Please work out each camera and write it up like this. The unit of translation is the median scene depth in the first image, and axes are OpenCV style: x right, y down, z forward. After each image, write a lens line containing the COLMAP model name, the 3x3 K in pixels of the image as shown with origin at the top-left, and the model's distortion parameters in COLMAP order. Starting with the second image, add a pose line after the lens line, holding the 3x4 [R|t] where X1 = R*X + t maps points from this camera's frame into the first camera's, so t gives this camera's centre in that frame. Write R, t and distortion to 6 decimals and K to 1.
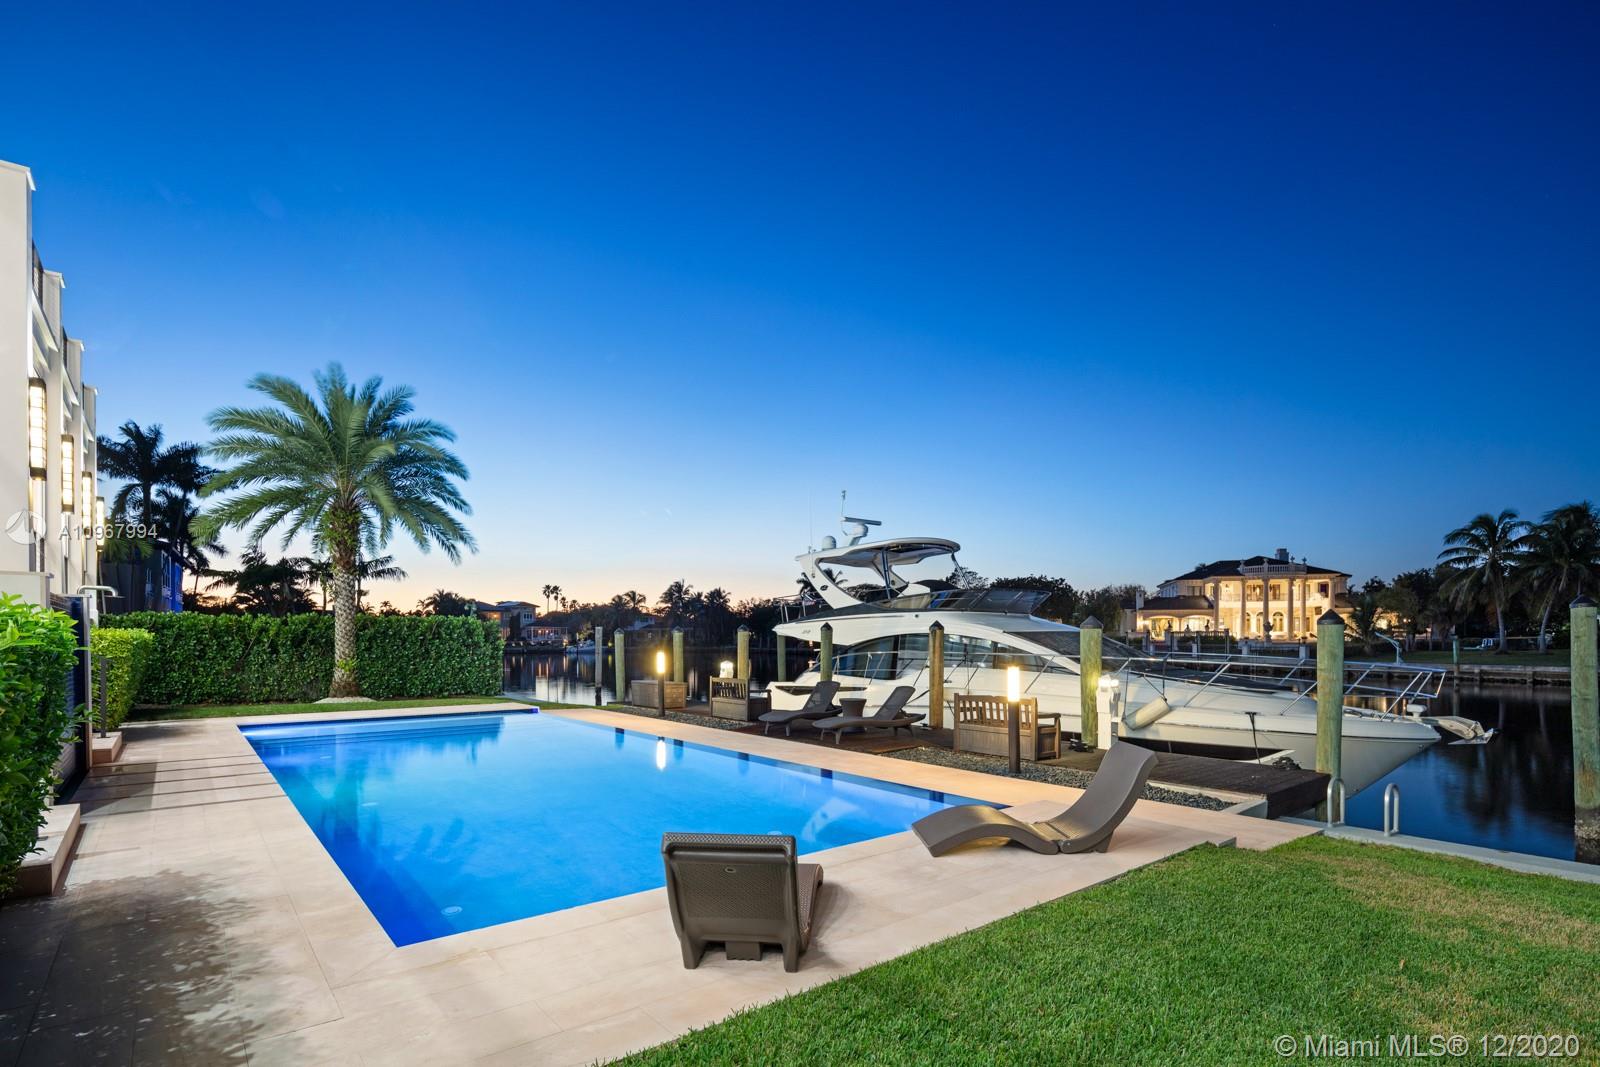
lens RADIAL K [[762.1, 0, 807.0], [0, 762.1, 638.3], [0, 0, 1]] dist [-0.007224, 0.000465]
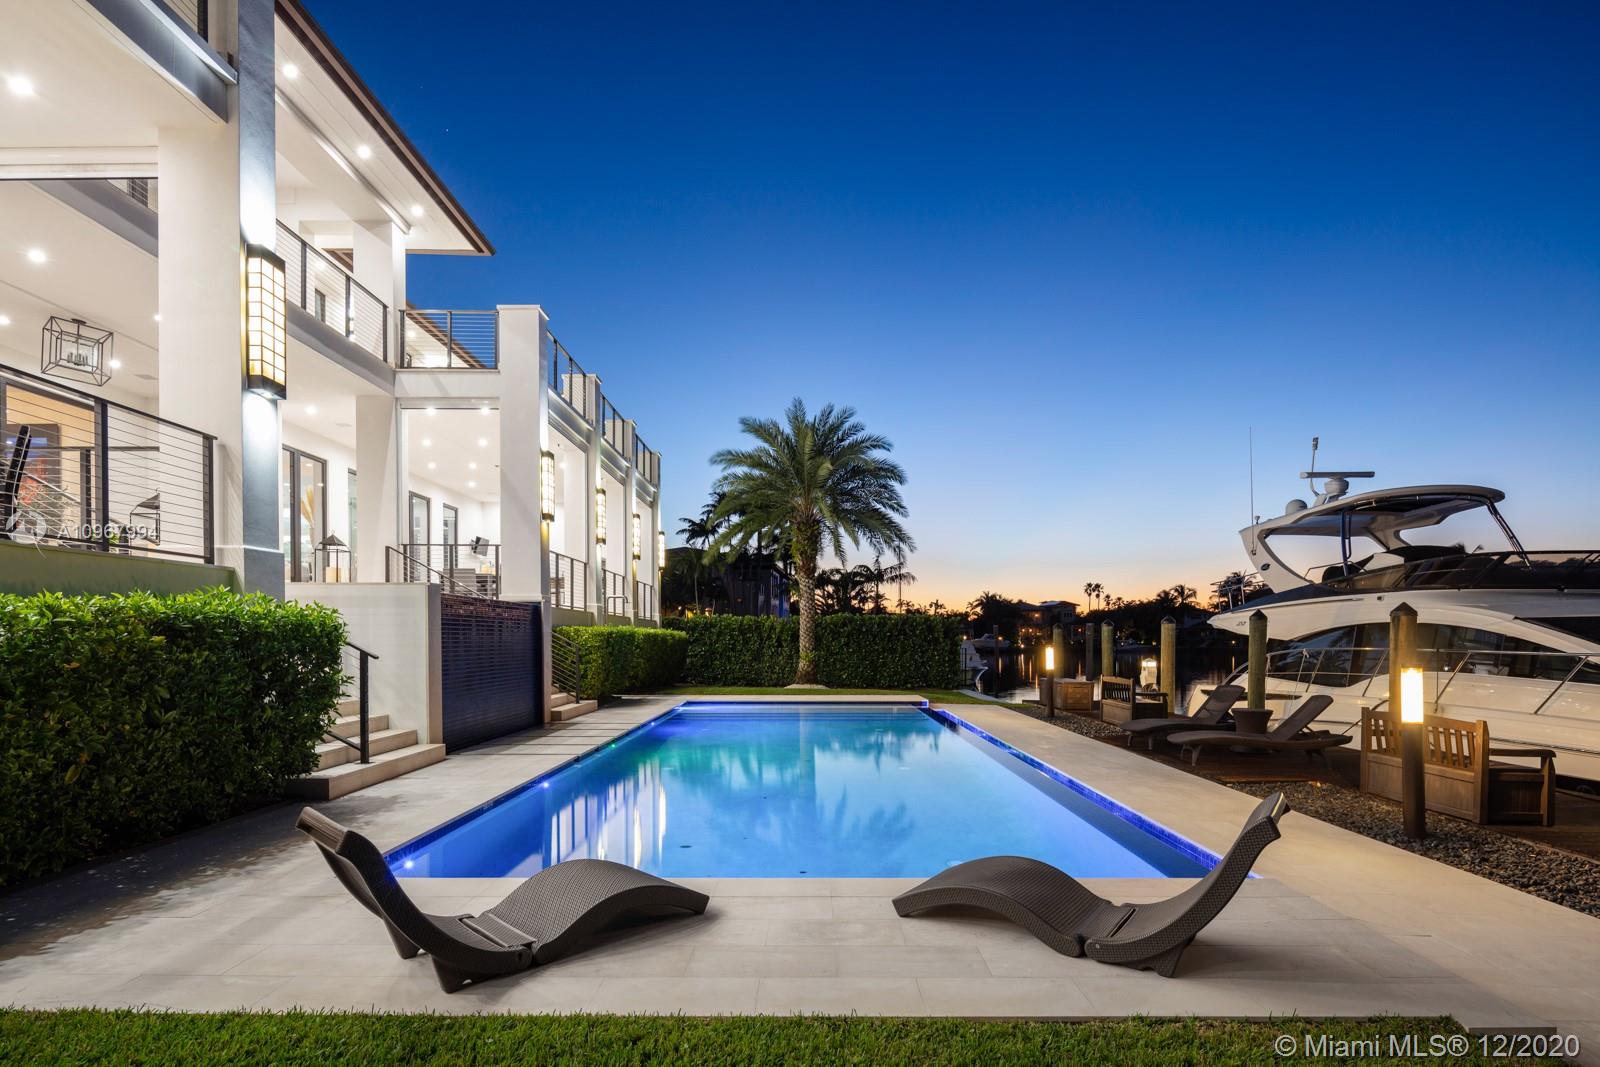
lens RADIAL K [[762.1, 0, 807.0], [0, 762.1, 638.3], [0, 0, 1]] dist [-0.007224, 0.000465]
pose [[0.776220, 0.000227, -0.630463, 0.156639], [0.000959, 0.999998, 0.001540, 0.005762], [0.630462, -0.001799, 0.776218, 0.107288]]
